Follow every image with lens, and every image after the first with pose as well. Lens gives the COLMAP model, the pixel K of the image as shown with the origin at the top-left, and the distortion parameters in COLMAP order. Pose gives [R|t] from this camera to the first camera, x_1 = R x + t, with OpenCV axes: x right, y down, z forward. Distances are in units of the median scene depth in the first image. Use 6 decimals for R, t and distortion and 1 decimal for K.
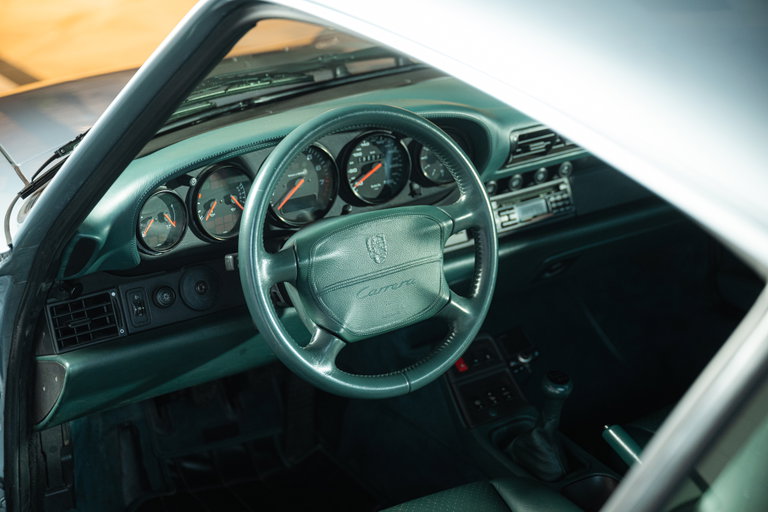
lens RADIAL K [[1388.9, 0, 384.0], [0, 1388.9, 256.0], [0, 0, 1]] dist [0.023161, 0.039687]
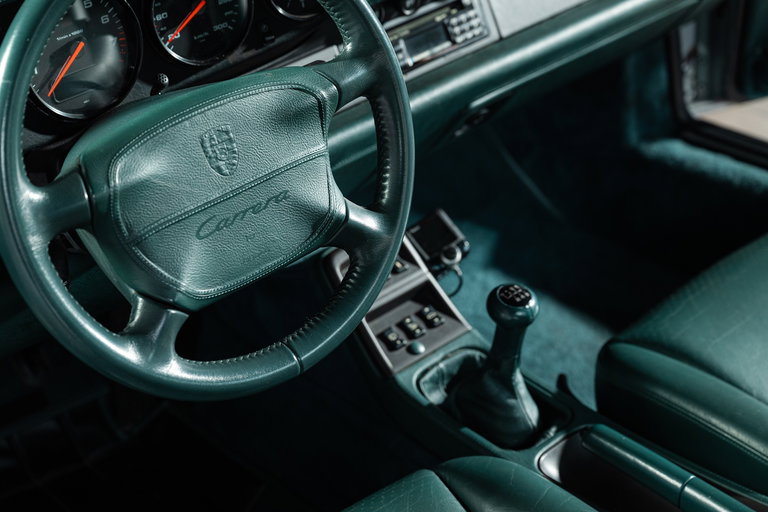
lens RADIAL K [[1486.8, 0, 384.0], [0, 1486.8, 256.0], [0, 0, 1]] dist [0.027437, -0.052285]
pose [[0.986285, -0.130067, 0.101611, -0.006093], [0.114353, 0.982417, 0.147578, -0.046936], [-0.119019, -0.133935, 0.983817, 0.344380]]
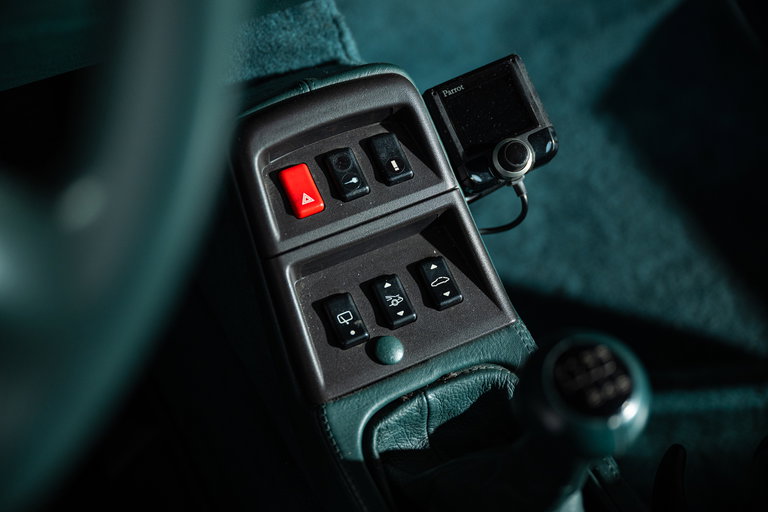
lens RADIAL K [[1120.1, 0, 384.0], [0, 1120.1, 256.0], [0, 0, 1]] dist [-0.001455, -0.012447]
pose [[0.995578, 0.067902, -0.064913, 0.110435], [-0.037587, 0.921240, 0.387175, -0.010840], [0.086090, -0.383023, 0.919718, 0.904104]]
